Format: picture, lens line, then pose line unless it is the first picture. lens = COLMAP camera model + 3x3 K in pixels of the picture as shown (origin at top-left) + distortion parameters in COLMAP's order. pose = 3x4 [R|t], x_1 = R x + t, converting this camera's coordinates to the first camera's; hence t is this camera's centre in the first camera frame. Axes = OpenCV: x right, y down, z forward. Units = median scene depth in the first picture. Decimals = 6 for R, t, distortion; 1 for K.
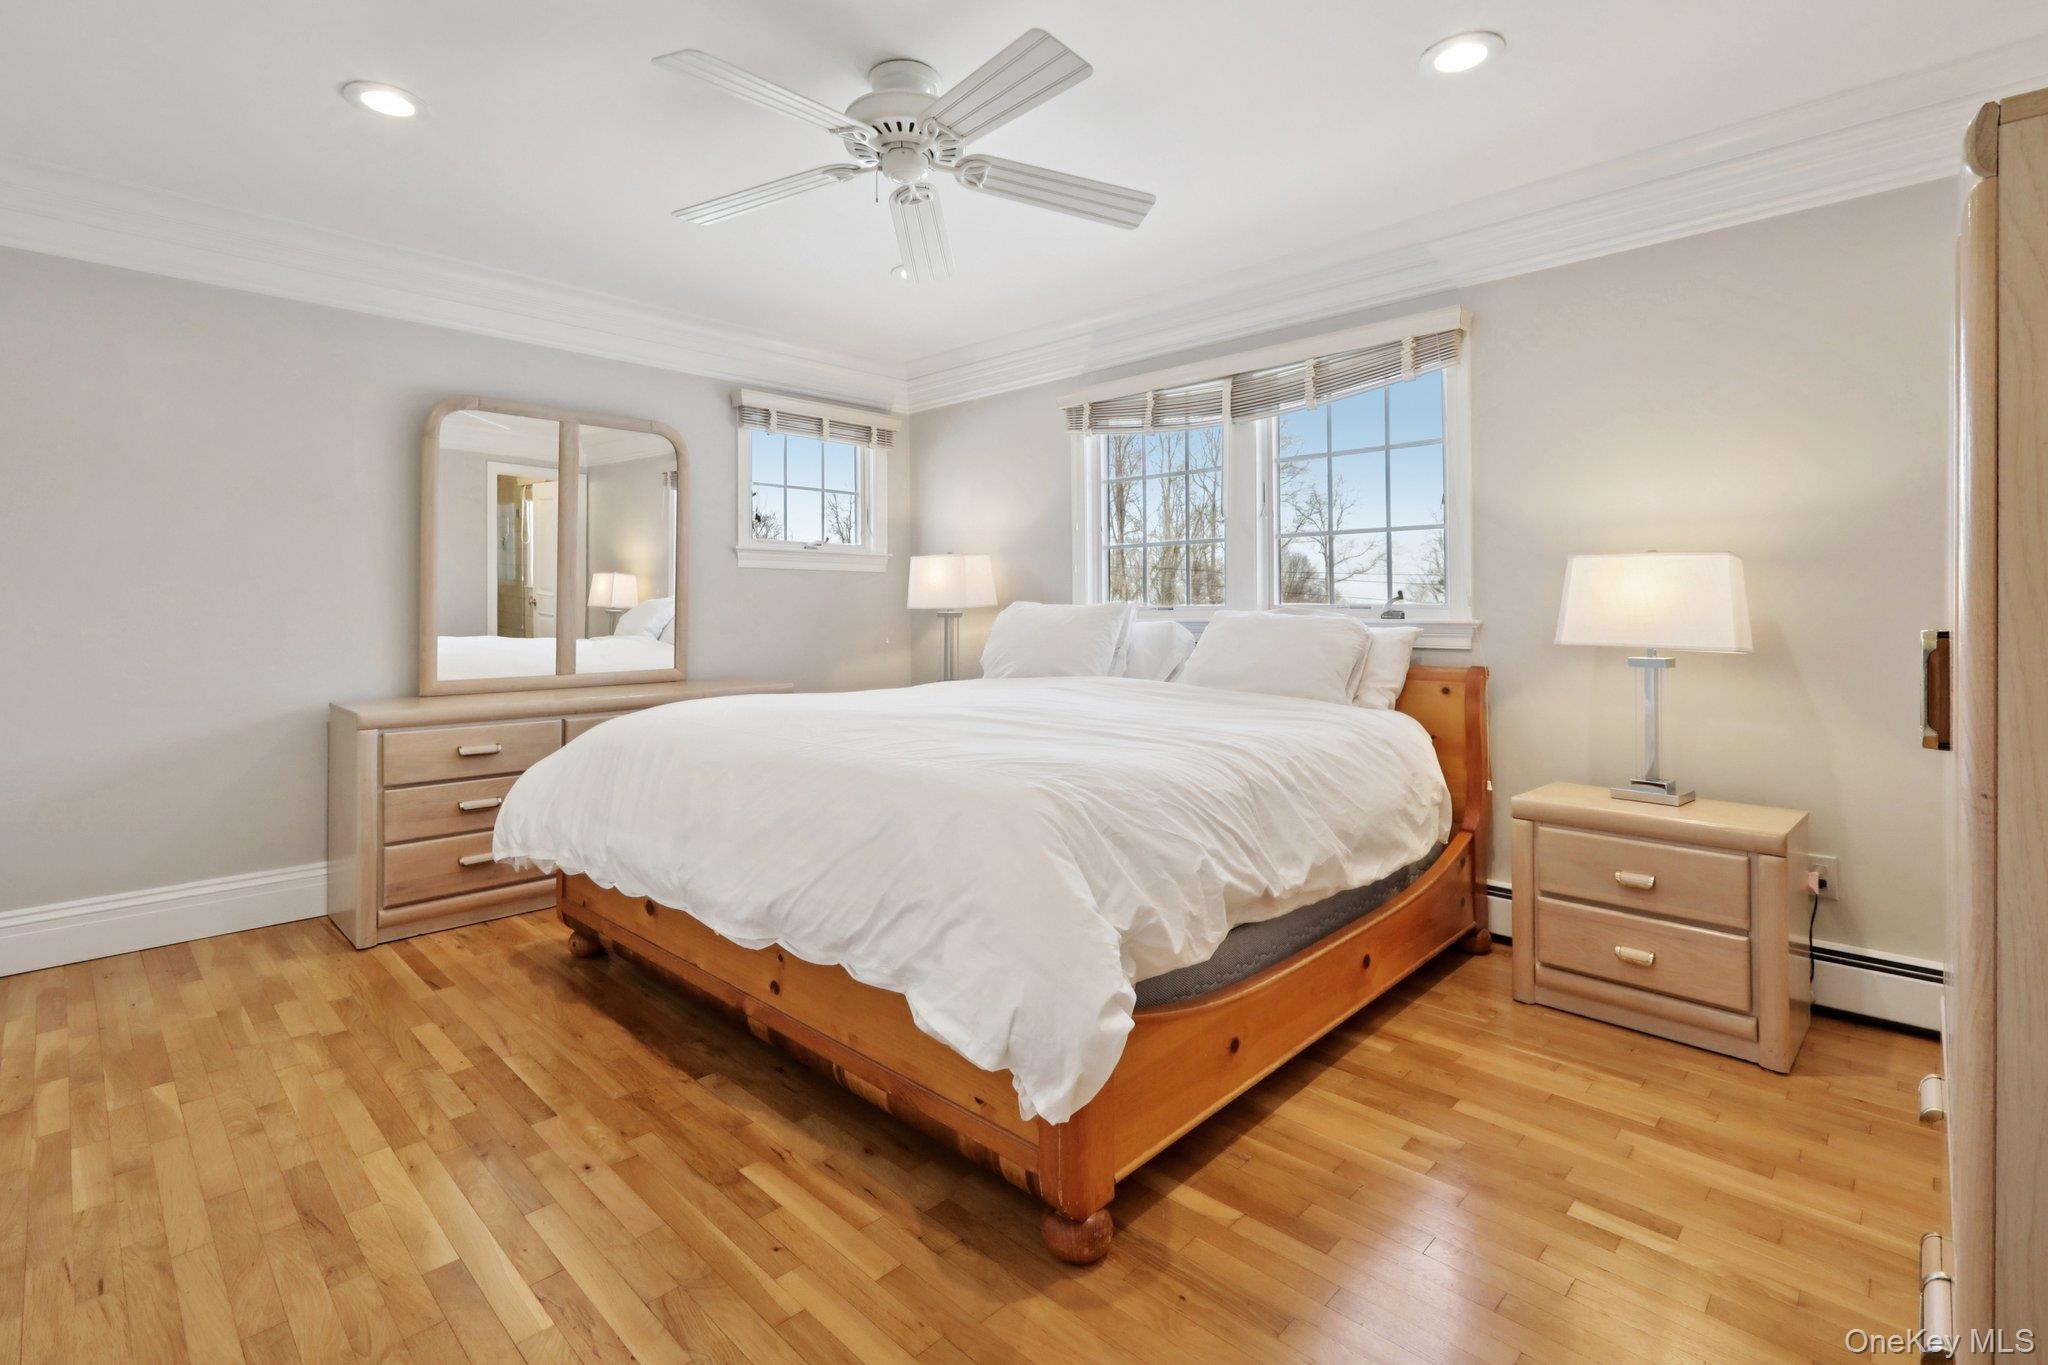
lens RADIAL K [[952.0, 0, 1026.8], [0, 952.0, 591.5], [0, 0, 1]] dist [-0.000286, -0.000107]
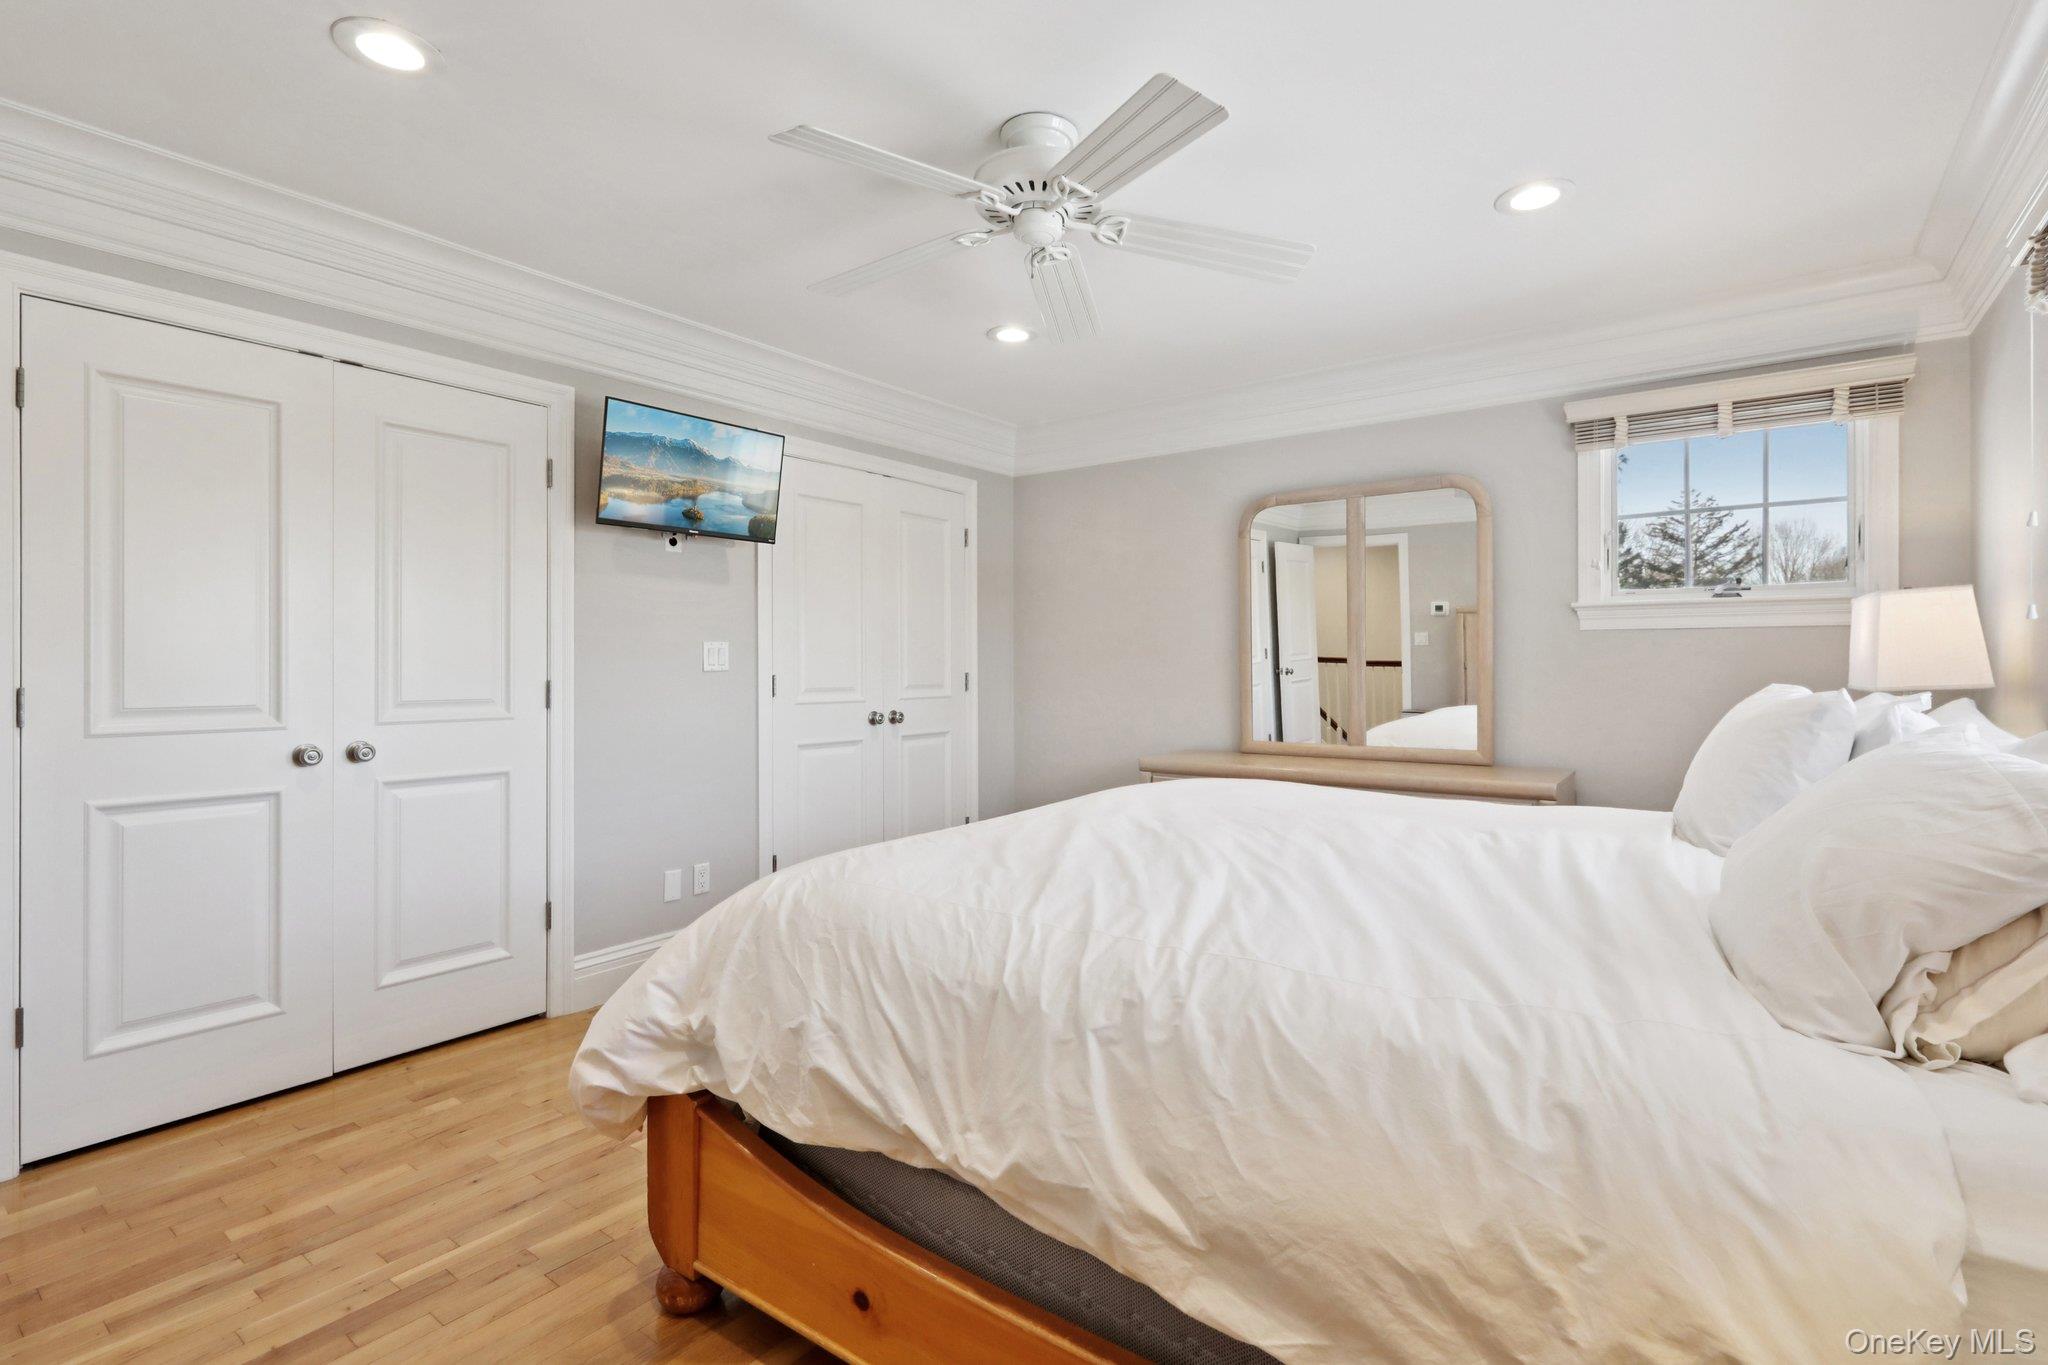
lens RADIAL K [[954.1, 0, 1014.4], [0, 954.1, 658.6], [0, 0, 1]] dist [0.000739, -0.000023]
pose [[0.119615, -0.003908, -0.992813, 0.553253], [0.019874, 0.999801, -0.001541, -0.013654], [0.992621, -0.019547, 0.119669, 0.587352]]
